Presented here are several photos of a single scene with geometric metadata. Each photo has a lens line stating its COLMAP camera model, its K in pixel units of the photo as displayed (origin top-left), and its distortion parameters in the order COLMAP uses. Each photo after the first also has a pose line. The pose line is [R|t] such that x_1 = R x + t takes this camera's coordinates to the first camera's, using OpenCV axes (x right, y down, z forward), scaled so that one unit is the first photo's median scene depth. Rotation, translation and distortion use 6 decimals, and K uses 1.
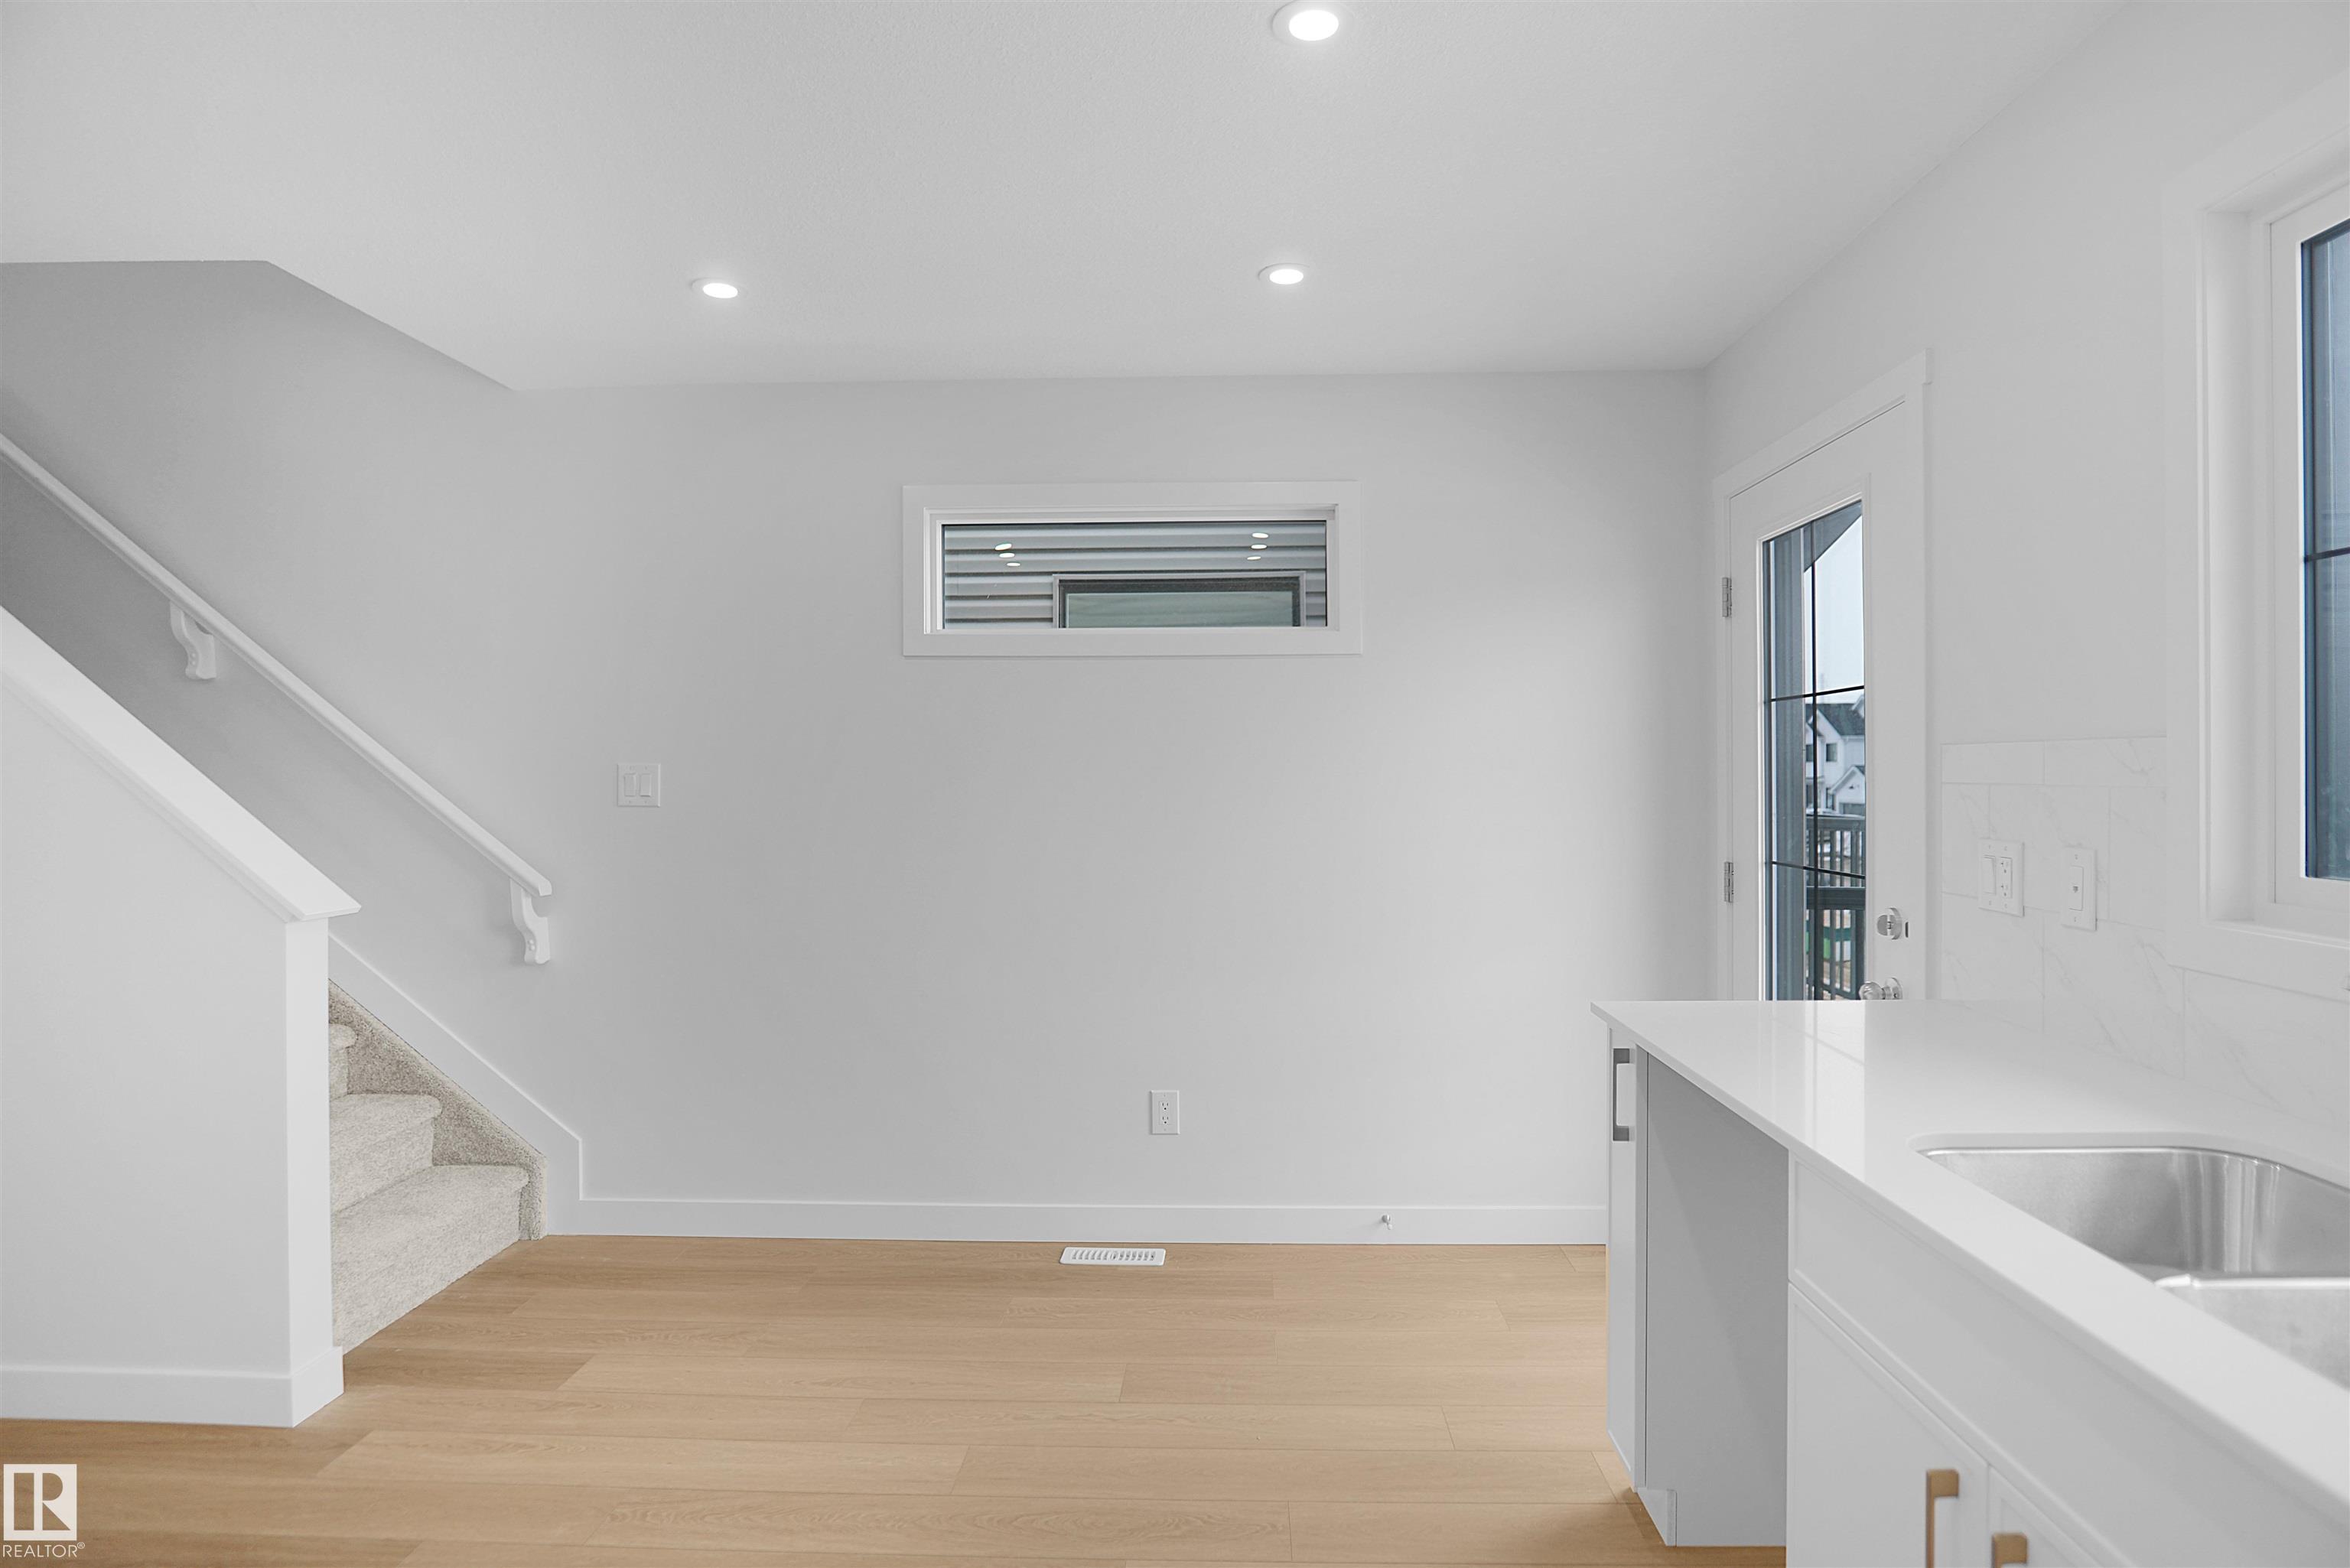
lens RADIAL K [[1260.0, 0, 1188.7], [0, 1260.0, 789.2], [0, 0, 1]] dist [-0.044986, 0.001274]
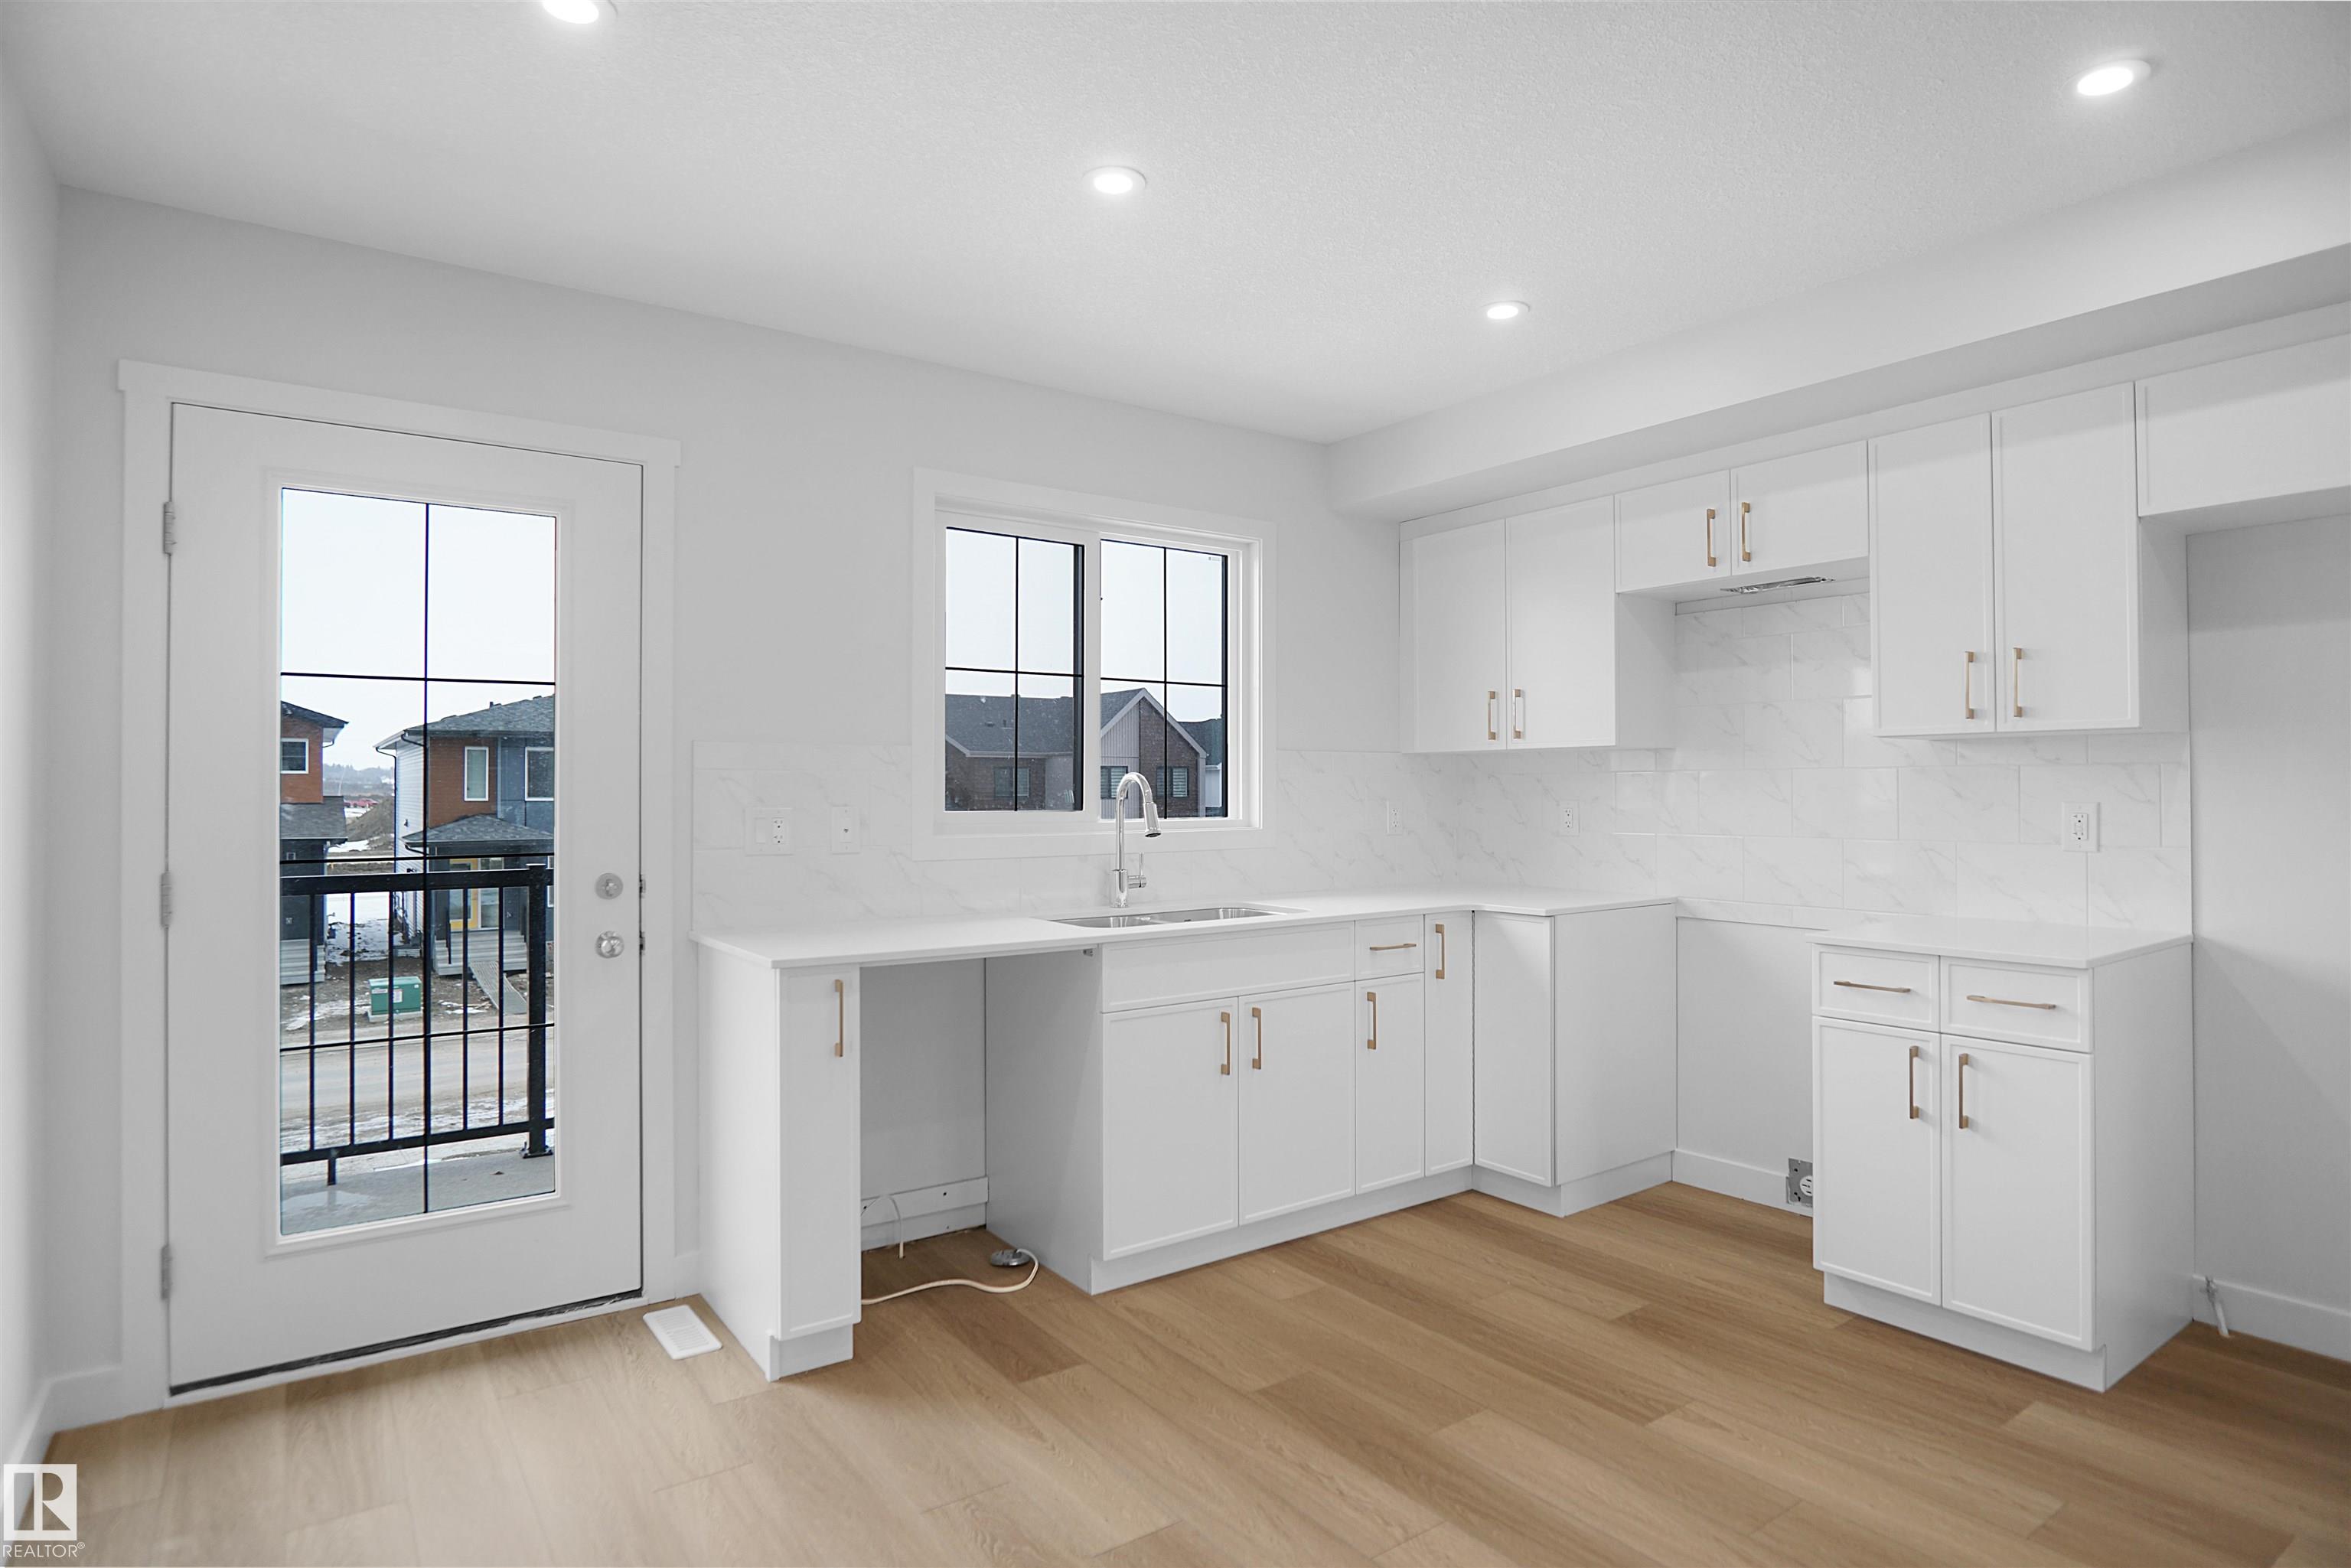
lens RADIAL K [[1250.6, 0, 1183.4], [0, 1250.6, 778.0], [0, 0, 1]] dist [-0.024562, 0.000670]
pose [[-0.606458, 0.011643, 0.795030, -0.540572], [0.007968, 0.999932, -0.008565, 0.010718], [-0.795075, 0.001140, -0.606510, 0.948162]]
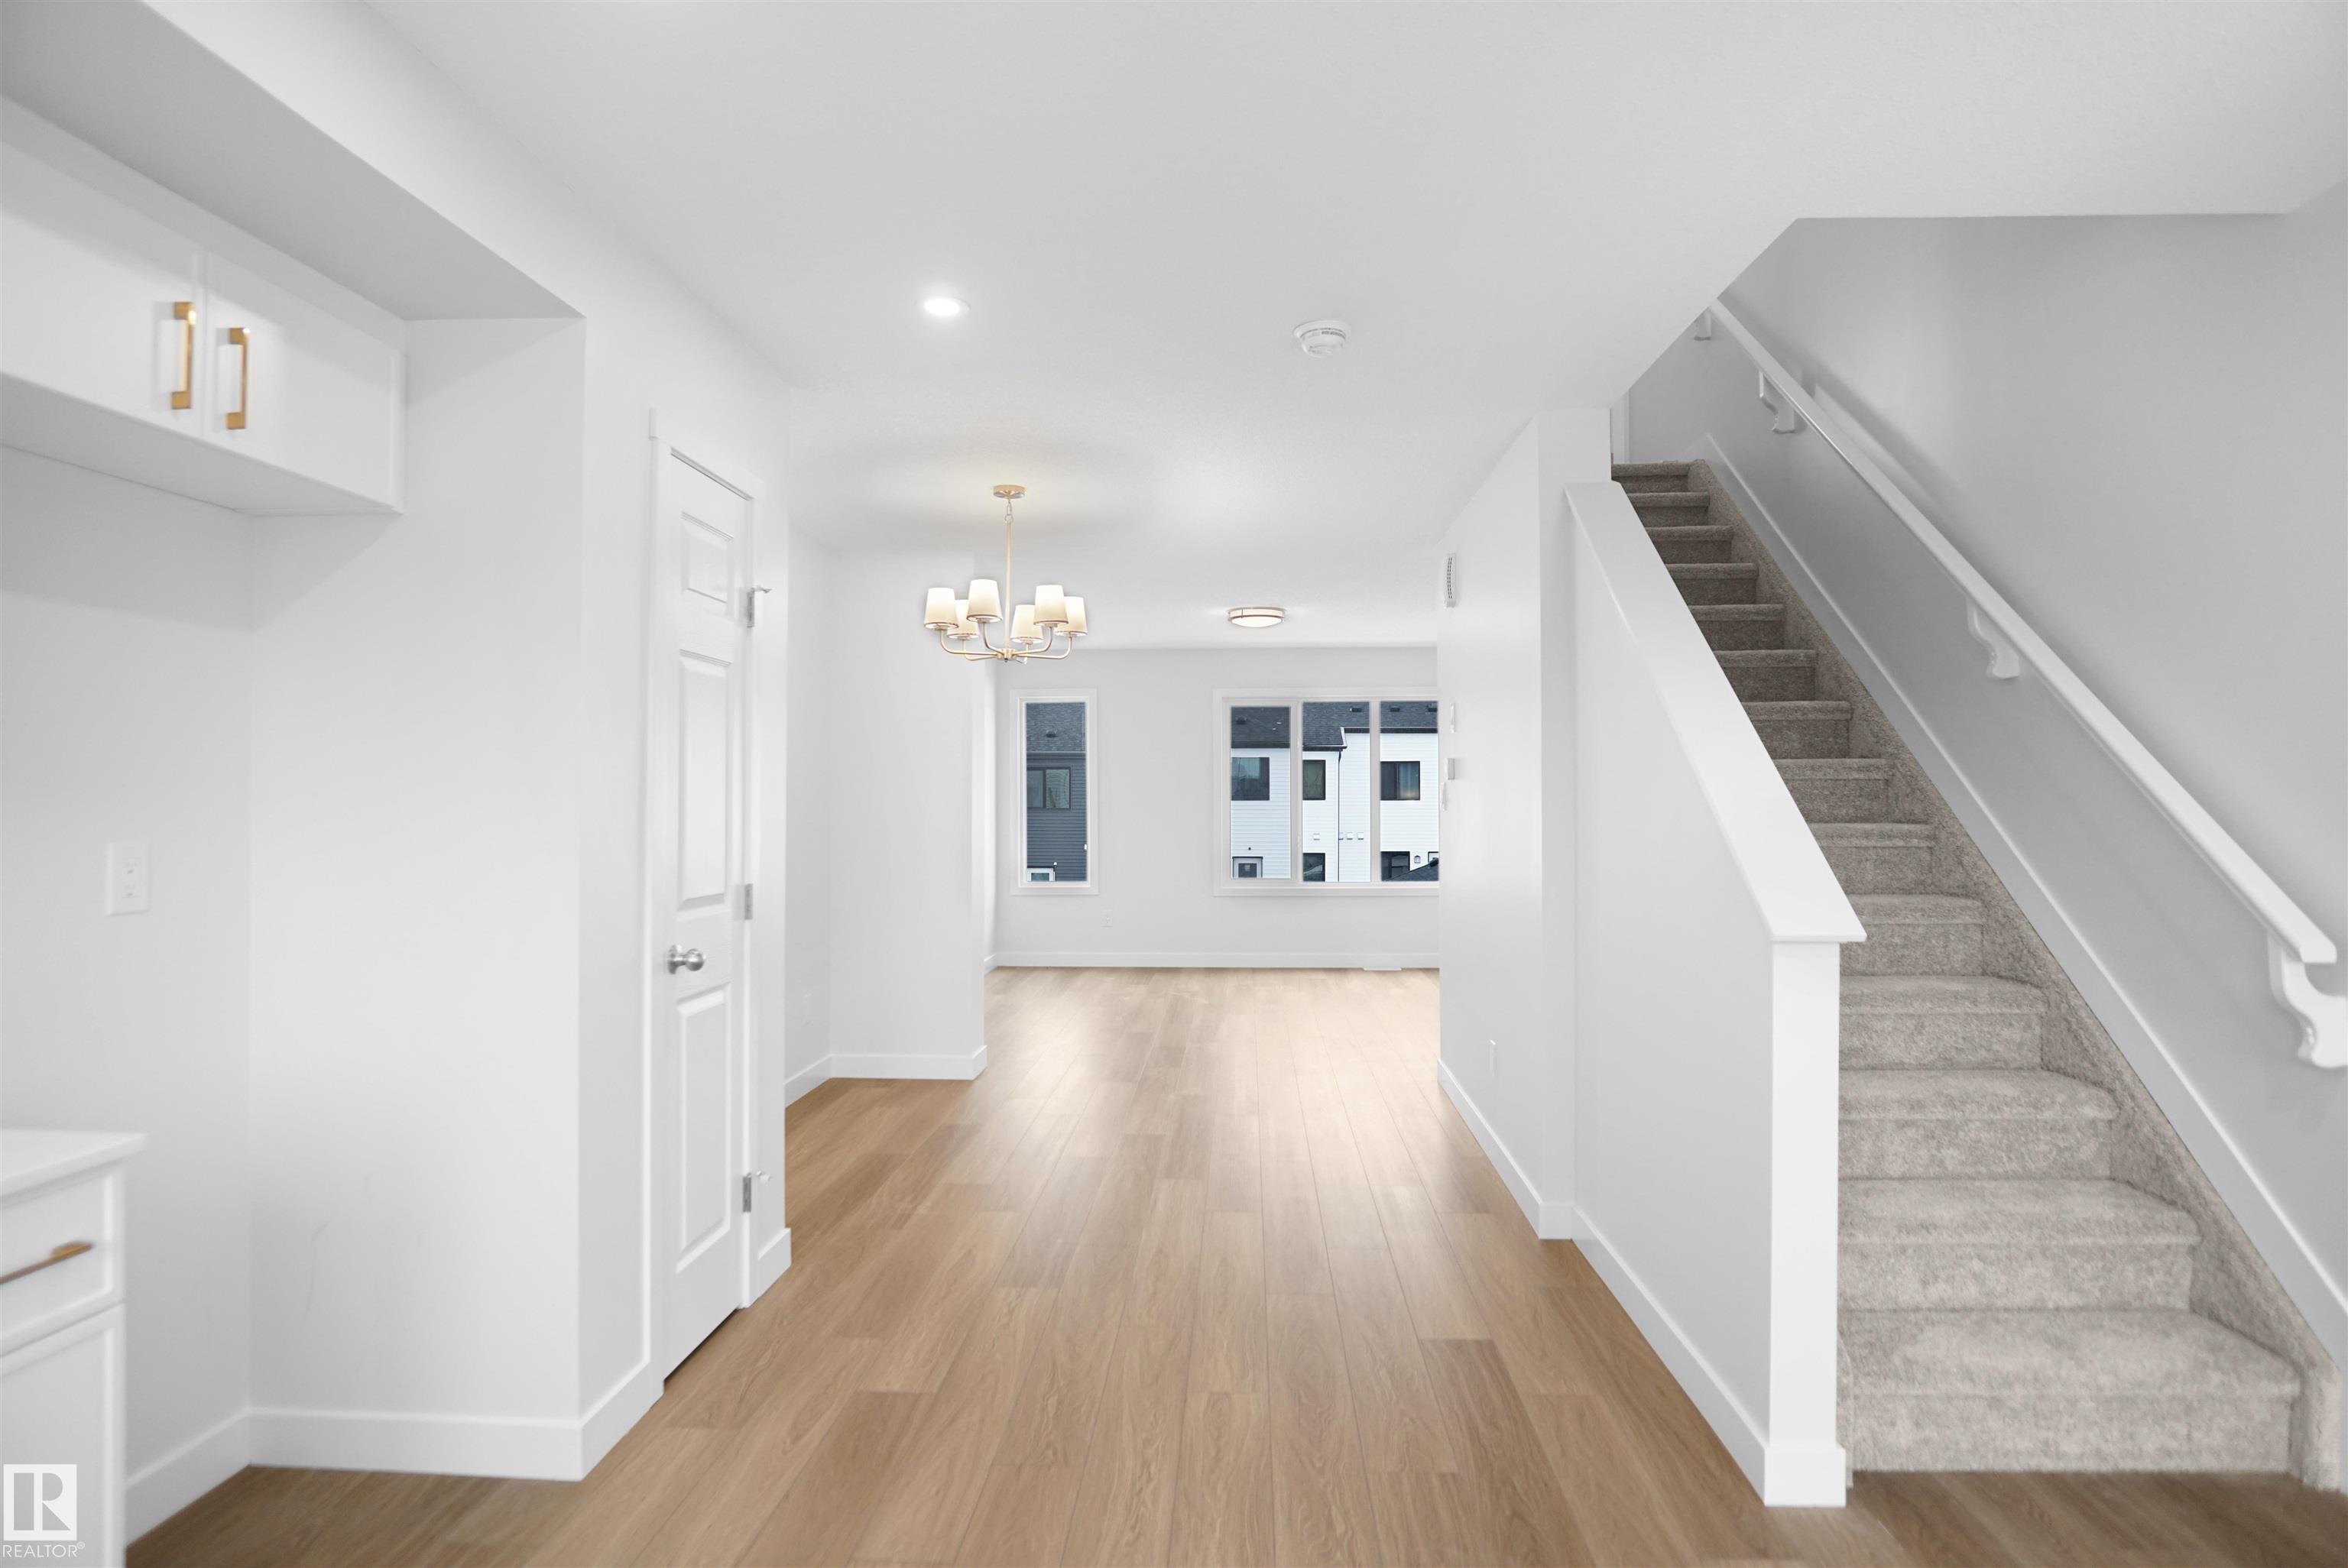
lens RADIAL K [[1271.7, 0, 1191.1], [0, 1271.7, 774.9], [0, 0, 1]] dist [-0.036374, 0.012173]
pose [[-0.019799, -0.015246, -0.999688, 0.155267], [-0.004624, 0.999874, -0.015157, -0.001397], [0.999793, 0.004322, -0.019867, 0.434606]]
